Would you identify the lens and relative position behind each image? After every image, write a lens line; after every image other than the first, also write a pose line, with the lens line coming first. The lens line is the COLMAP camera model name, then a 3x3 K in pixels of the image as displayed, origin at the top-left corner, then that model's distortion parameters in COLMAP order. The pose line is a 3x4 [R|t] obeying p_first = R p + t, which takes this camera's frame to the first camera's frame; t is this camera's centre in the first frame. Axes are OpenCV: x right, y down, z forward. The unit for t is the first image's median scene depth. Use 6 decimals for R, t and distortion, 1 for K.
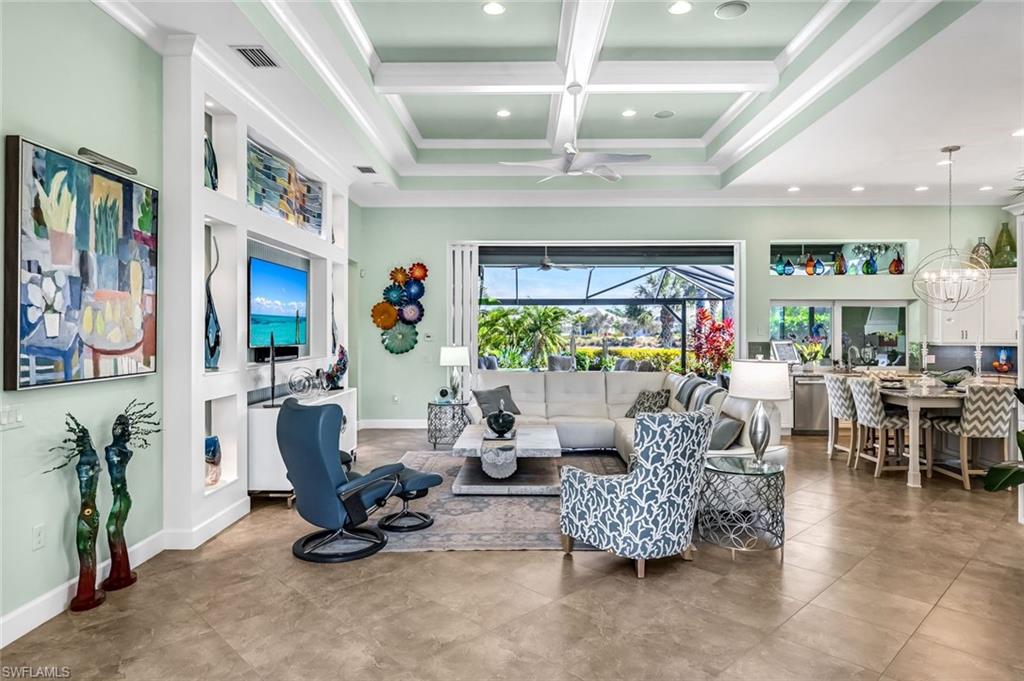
lens RADIAL K [[613.3, 0, 511.0], [0, 613.3, 331.7], [0, 0, 1]] dist [0.002296, -0.001448]
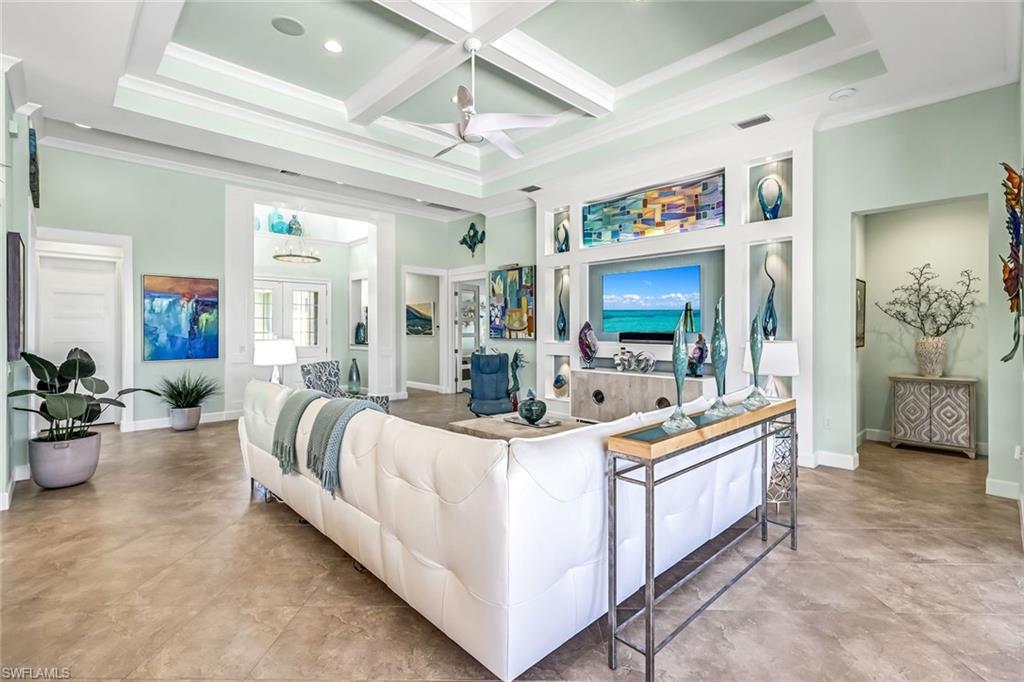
lens RADIAL K [[471.2, 0, 514.0], [0, 471.2, 328.8], [0, 0, 1]] dist [0.006125, -0.001842]
pose [[-0.709466, 0.000983, -0.704739, 0.475353], [0.002869, 0.999995, -0.001494, 0.015793], [0.704733, -0.003082, -0.709466, 1.338919]]
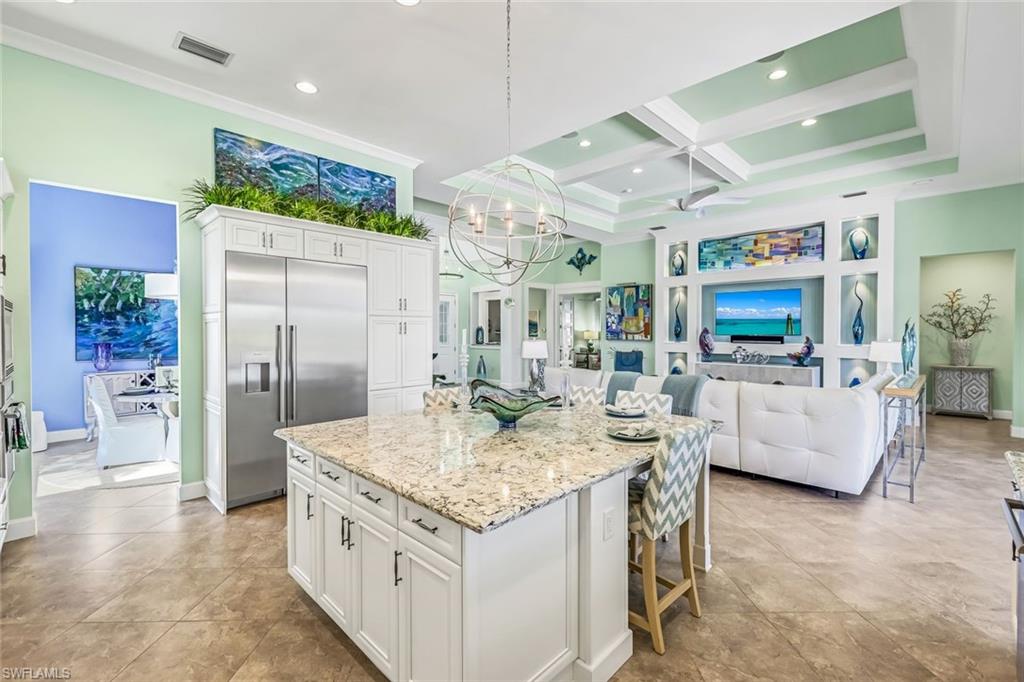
lens RADIAL K [[446.0, 0, 512.2], [0, 446.0, 336.9], [0, 0, 1]] dist [0.001214, 0.000822]
pose [[-0.687694, 0.013553, -0.725874, 0.960068], [0.003046, 0.999871, 0.015784, 0.005135], [0.725994, 0.008644, -0.687646, 1.226403]]
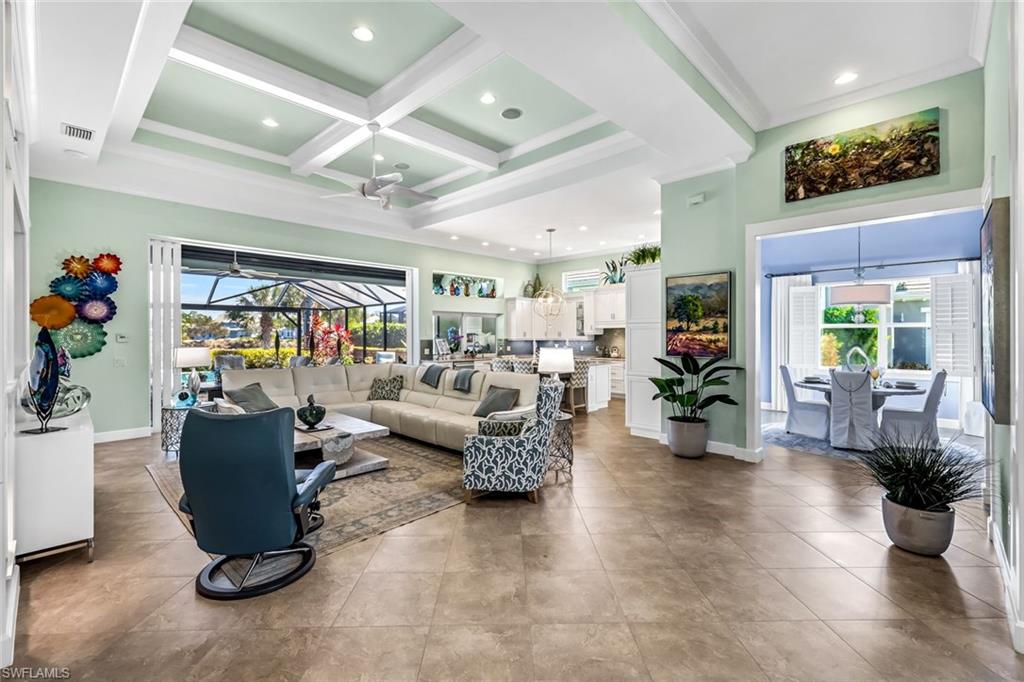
lens RADIAL K [[446.0, 0, 514.0], [0, 446.0, 336.3], [0, 0, 1]] dist [0.001214, 0.000822]
pose [[0.676425, -0.004665, 0.736496, -0.310556], [0.002708, 0.999989, 0.003847, 0.007717], [-0.736506, -0.000608, 0.676431, 0.185197]]
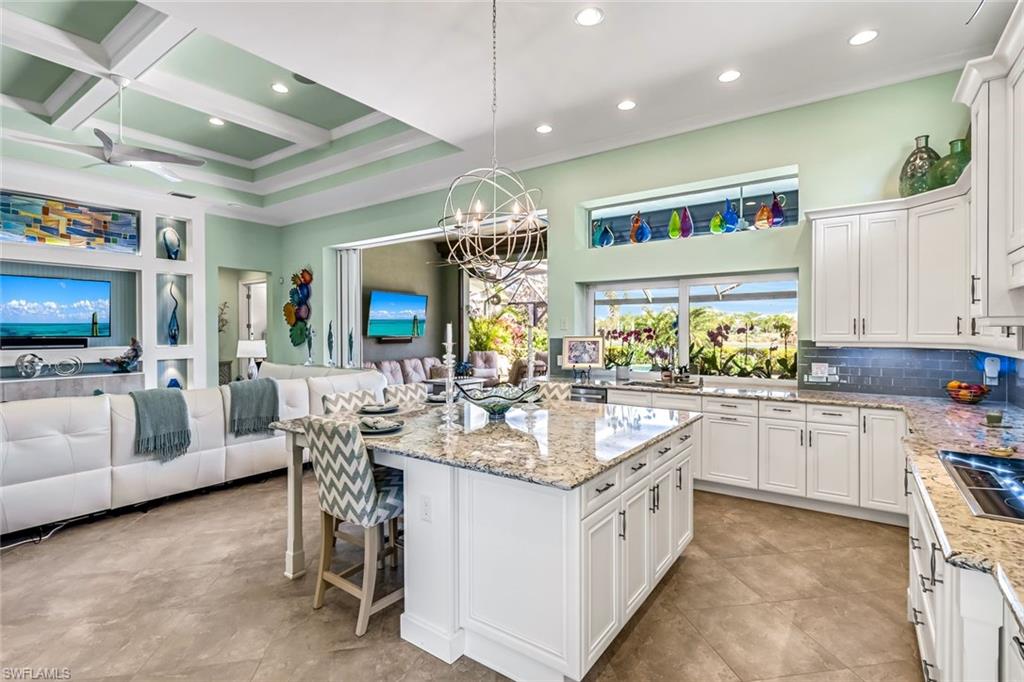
lens RADIAL K [[491.2, 0, 516.2], [0, 491.2, 335.6], [0, 0, 1]] dist [0.000258, -0.000609]
pose [[0.826050, 0.003150, -0.563588, 0.946245], [0.002494, 0.999954, 0.009244, 0.011018], [0.563591, -0.009042, 0.826004, 0.617481]]
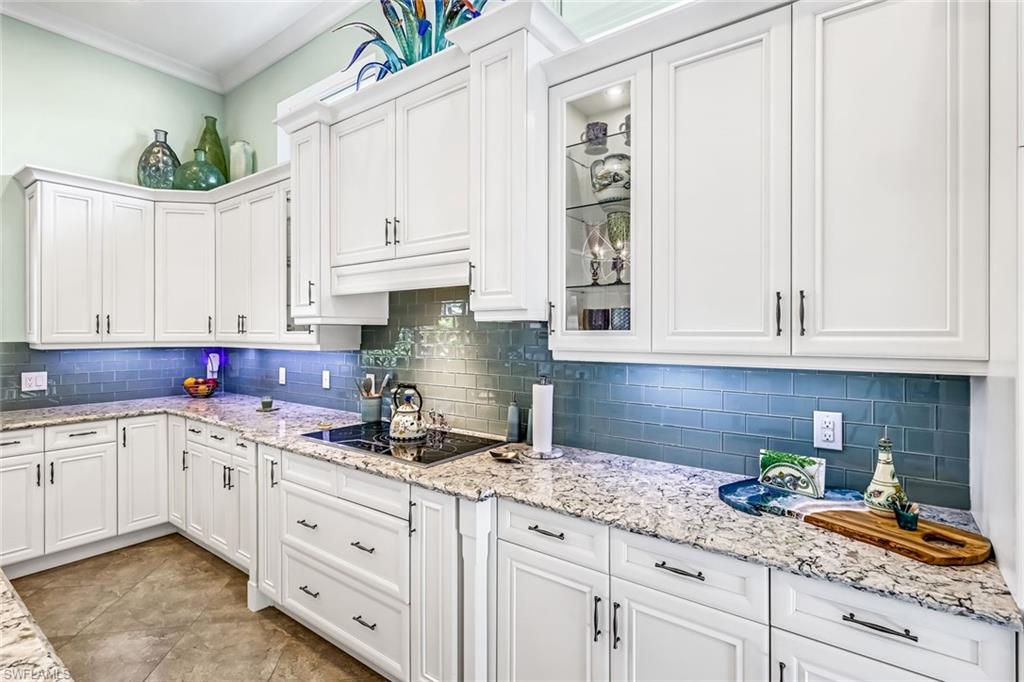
lens RADIAL K [[491.2, 0, 515.1], [0, 491.2, 332.6], [0, 0, 1]] dist [0.000258, -0.000609]
pose [[0.569294, -0.000903, 0.822134, 0.792972], [0.000028, 0.999999, 0.001079, 0.014398], [-0.822134, -0.000591, 0.569293, 0.703463]]
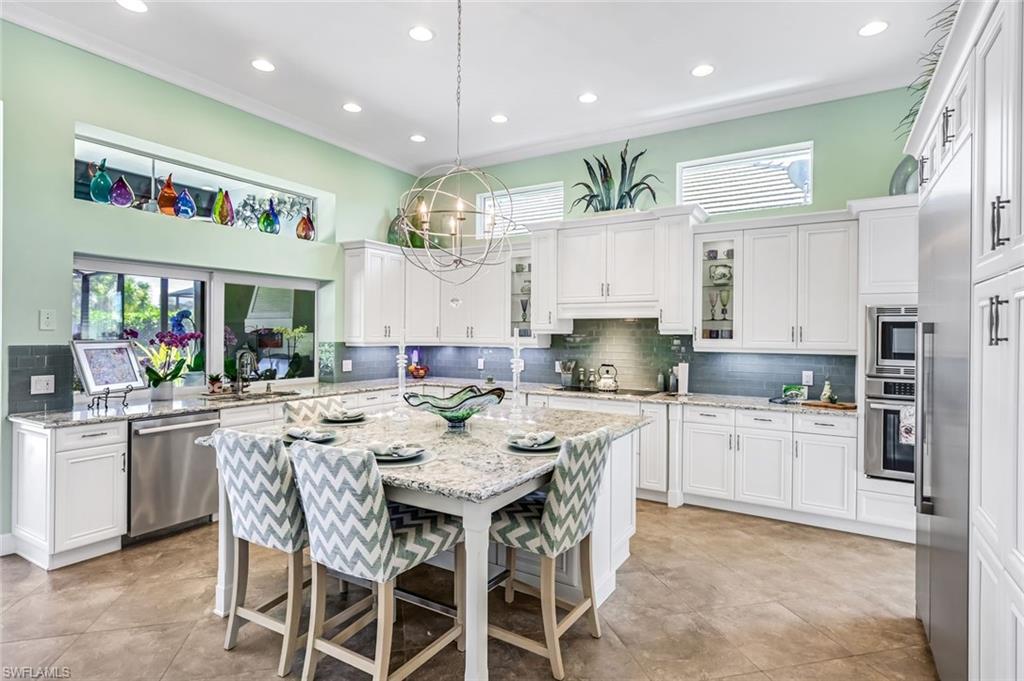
lens RADIAL K [[527.4, 0, 515.2], [0, 527.4, 334.0], [0, 0, 1]] dist [-0.000308, 0.001315]
pose [[0.498989, 0.003648, 0.866601, 0.333686], [-0.006298, 0.999980, -0.000584, 0.009485], [-0.866586, -0.005167, 0.499002, 0.702512]]
